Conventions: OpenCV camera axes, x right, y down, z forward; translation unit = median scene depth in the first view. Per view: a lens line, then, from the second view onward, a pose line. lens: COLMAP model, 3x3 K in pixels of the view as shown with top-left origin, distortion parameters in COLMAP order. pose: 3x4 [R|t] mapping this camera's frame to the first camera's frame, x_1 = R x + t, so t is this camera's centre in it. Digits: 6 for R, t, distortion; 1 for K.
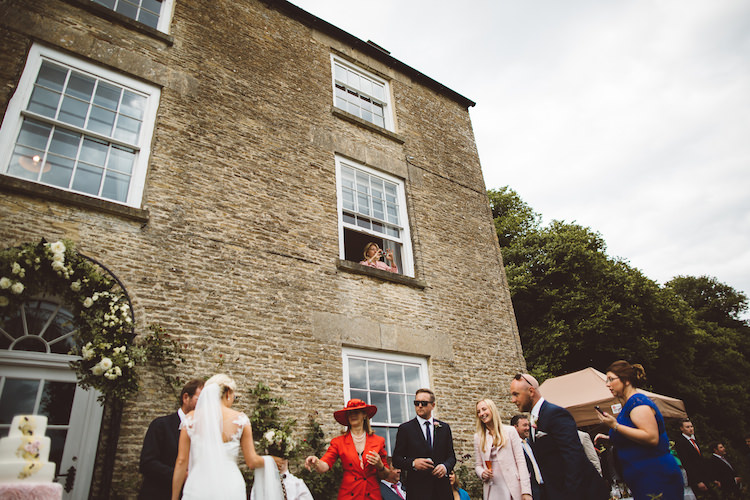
lens RADIAL K [[516.3, 0, 378.4], [0, 516.3, 245.5], [0, 0, 1]] dist [-0.052143, 0.046785]
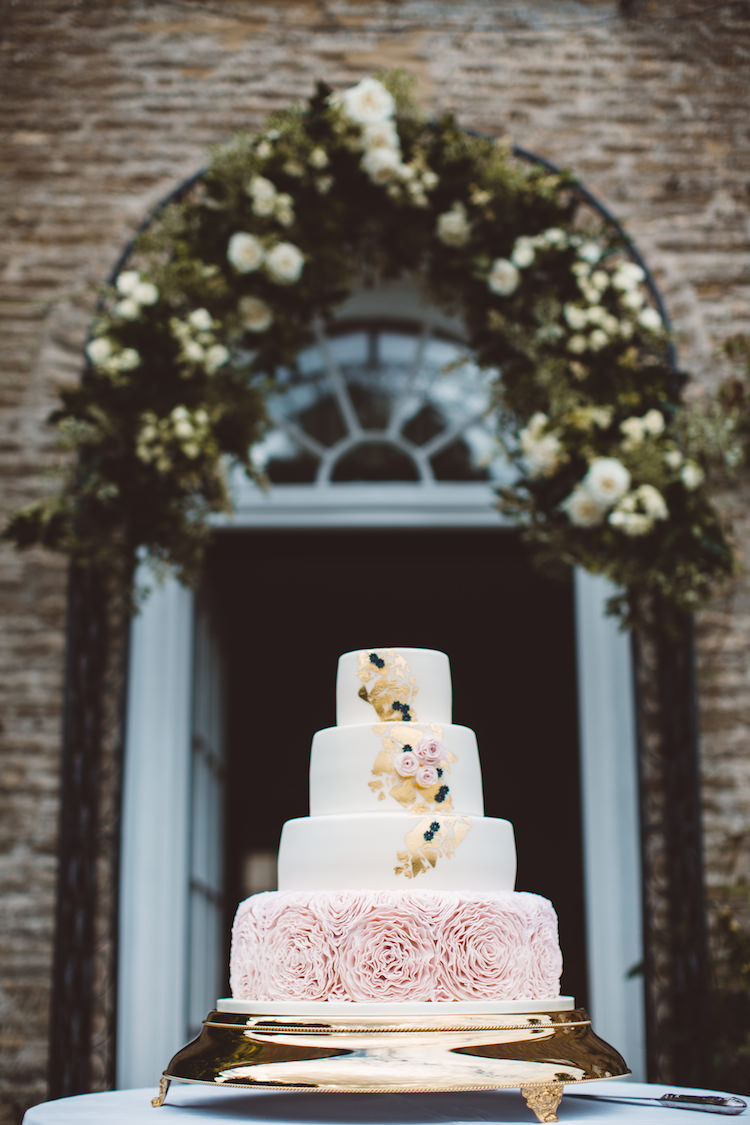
lens RADIAL K [[1662.5, 0, 371.9], [0, 1662.5, 558.6], [0, 0, 1]] dist [-0.090686, 0.000000]
pose [[0.811161, -0.086802, -0.578345, -0.095484], [0.223371, 0.959933, 0.169217, 0.069809], [0.540484, -0.266448, 0.798049, 0.160539]]
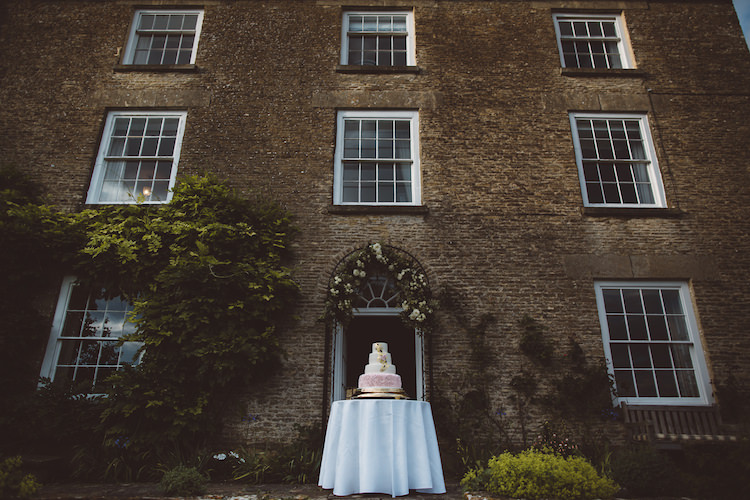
lens RADIAL K [[516.3, 0, 375.6], [0, 516.3, 246.3], [0, 0, 1]] dist [-0.052143, 0.046785]
pose [[0.810837, -0.143047, -0.567522, 0.244314], [0.216472, 0.974207, 0.063726, -0.080540], [0.543768, -0.174524, 0.820889, -0.290430]]
